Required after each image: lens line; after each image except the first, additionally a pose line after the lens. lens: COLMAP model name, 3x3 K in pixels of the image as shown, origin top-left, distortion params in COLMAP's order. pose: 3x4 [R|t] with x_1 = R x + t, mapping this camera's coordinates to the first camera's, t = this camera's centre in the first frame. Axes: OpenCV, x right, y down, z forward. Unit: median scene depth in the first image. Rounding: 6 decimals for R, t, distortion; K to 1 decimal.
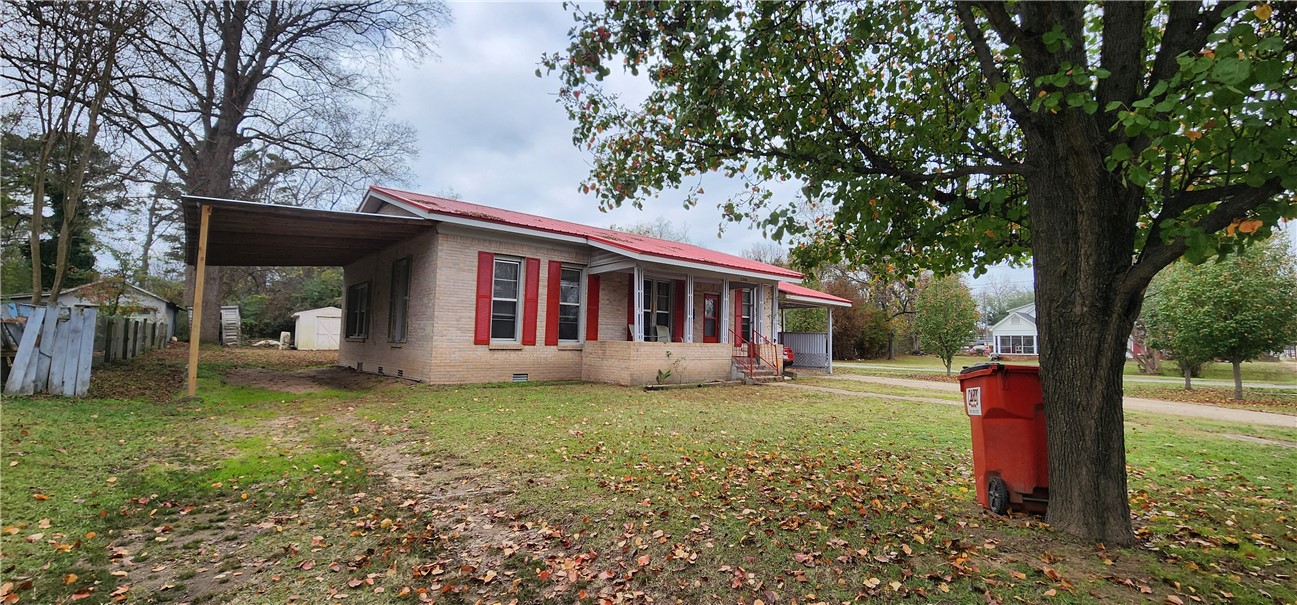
lens RADIAL K [[536.4, 0, 650.6], [0, 536.4, 304.3], [0, 0, 1]] dist [0.014891, -0.000268]
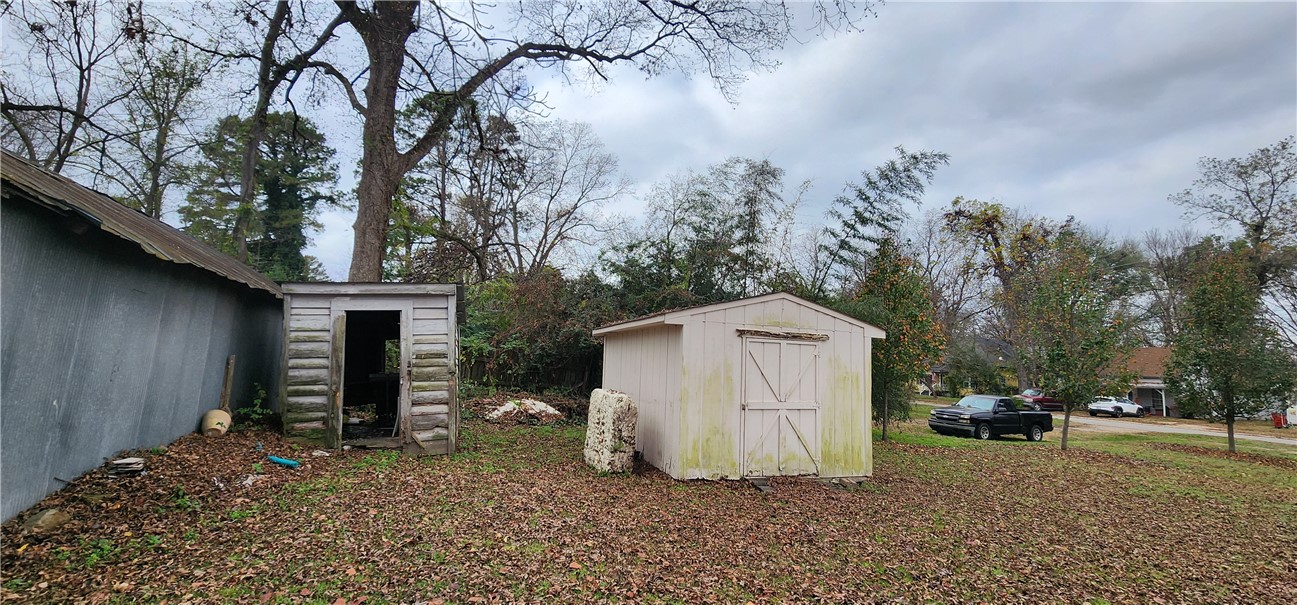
lens RADIAL K [[536.4, 0, 650.6], [0, 536.4, 304.3], [0, 0, 1]] dist [0.014891, -0.000268]
pose [[0.956642, -0.007261, -0.291177, -1.254215], [-0.005431, 0.999071, -0.042754, 0.046073], [0.291217, 0.042482, 0.955713, 1.642271]]
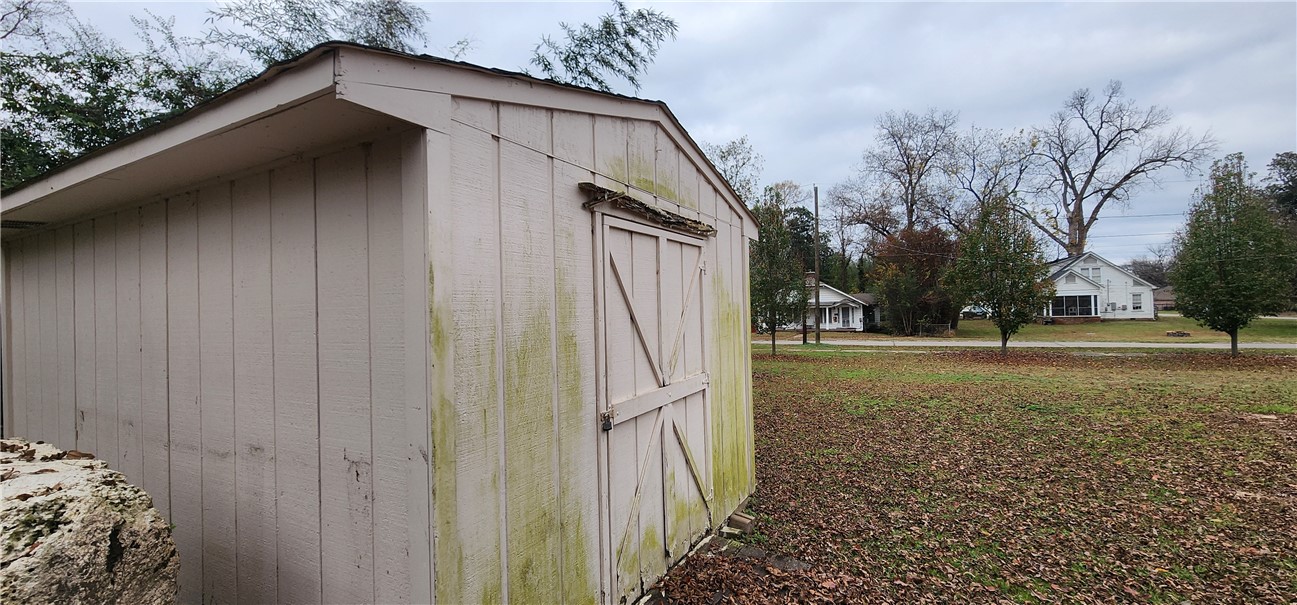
lens RADIAL K [[536.4, 0, 650.6], [0, 536.4, 304.3], [0, 0, 1]] dist [0.014891, -0.000268]
pose [[0.906307, -0.033739, 0.421271, -1.369837], [0.008446, 0.998055, 0.061764, 0.072566], [-0.422535, -0.052419, 0.904829, 1.985268]]
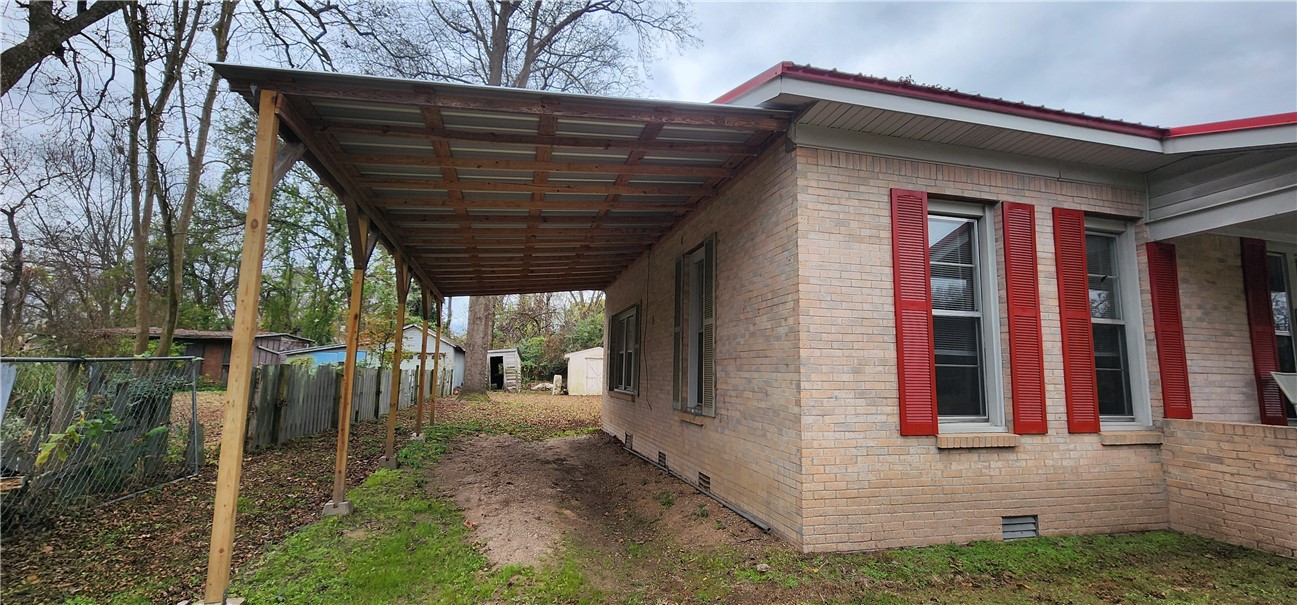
lens RADIAL K [[536.4, 0, 650.6], [0, 536.4, 304.3], [0, 0, 1]] dist [0.014891, -0.000268]
pose [[0.899605, -0.062183, -0.432254, -0.272898], [0.033568, 0.996728, -0.073526, 0.005412], [0.435412, 0.051634, 0.898749, 0.508150]]
